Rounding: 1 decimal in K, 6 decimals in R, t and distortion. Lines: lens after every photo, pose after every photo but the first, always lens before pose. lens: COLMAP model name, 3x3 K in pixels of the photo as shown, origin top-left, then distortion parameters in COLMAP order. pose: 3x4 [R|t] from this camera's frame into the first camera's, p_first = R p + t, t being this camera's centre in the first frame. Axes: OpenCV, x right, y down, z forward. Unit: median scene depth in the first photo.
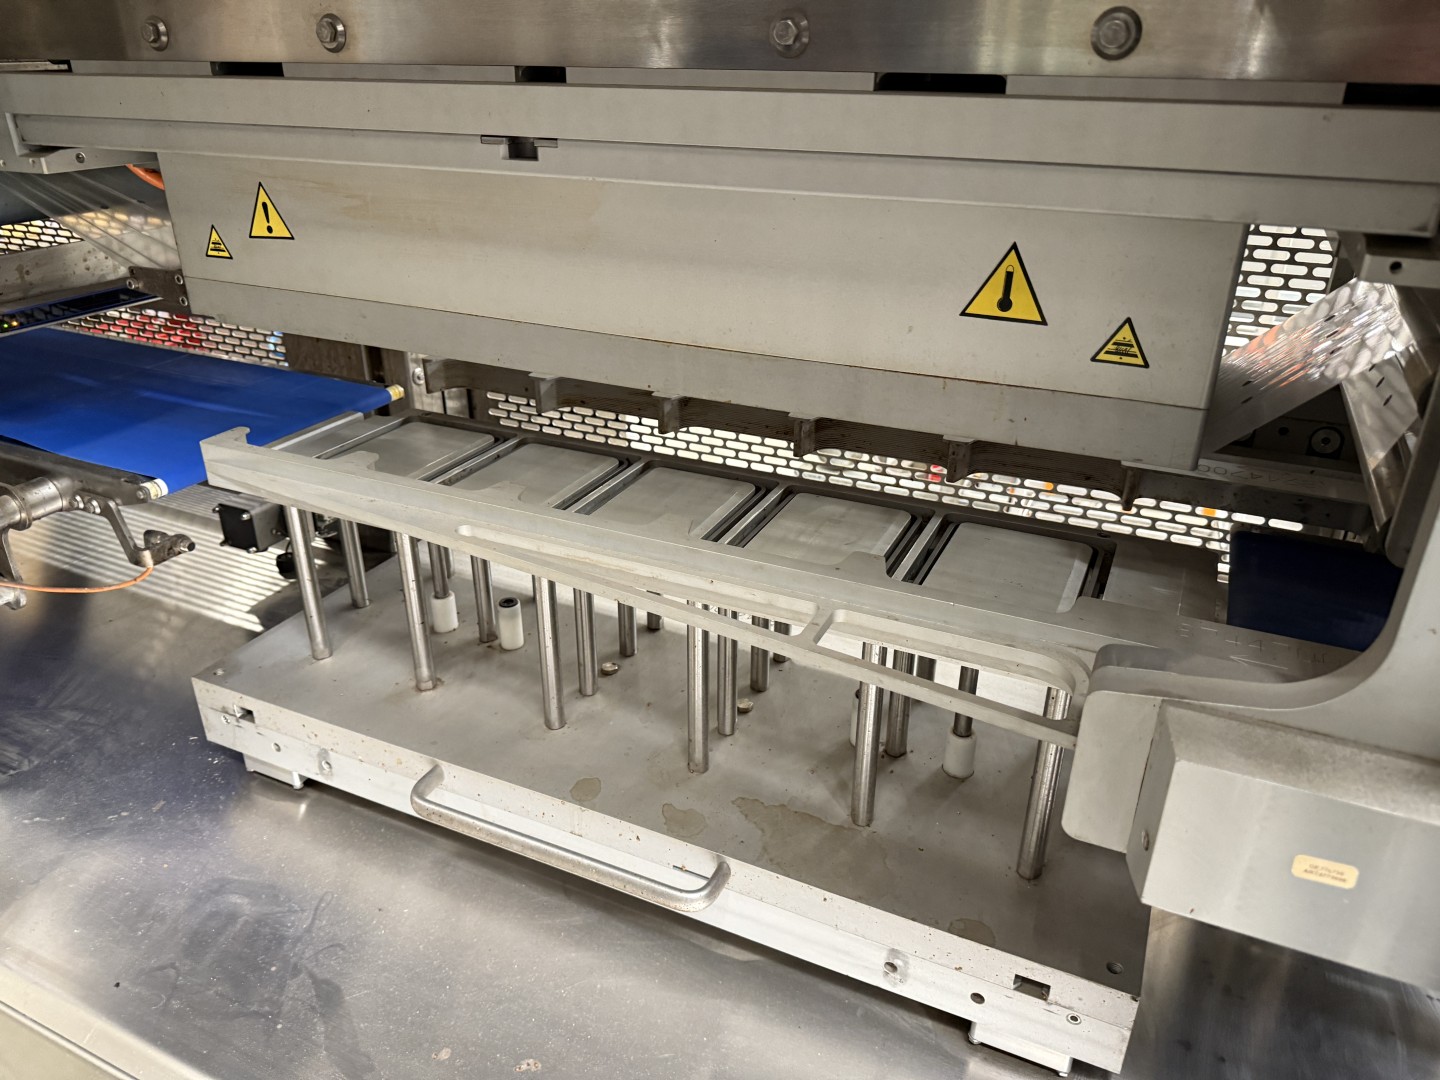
lens RADIAL K [[990.5, 0, 703.4], [0, 990.5, 524.9], [0, 0, 1]] dist [0.064281, -0.083885]
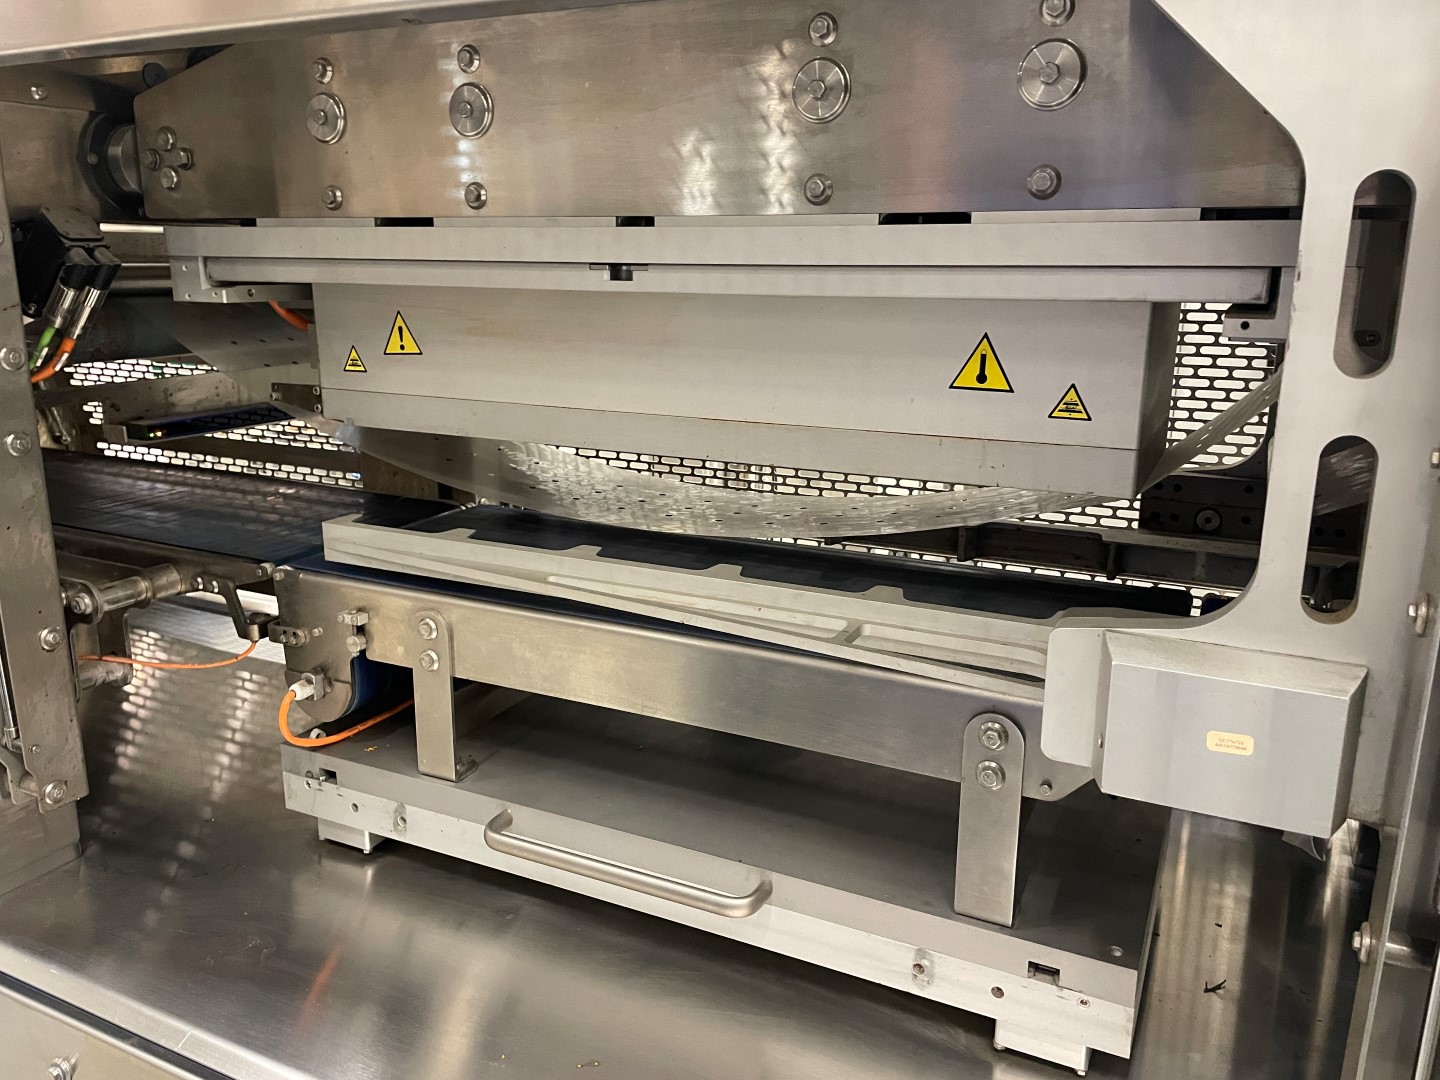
lens RADIAL K [[1087.0, 0, 711.3], [0, 1087.0, 543.2], [0, 0, 1]] dist [0.100508, -0.134442]
pose [[0.999992, 0.003250, 0.002418, -0.048727], [-0.002679, 0.978296, -0.207196, 0.233456], [-0.003039, 0.207188, 0.978296, -0.301506]]
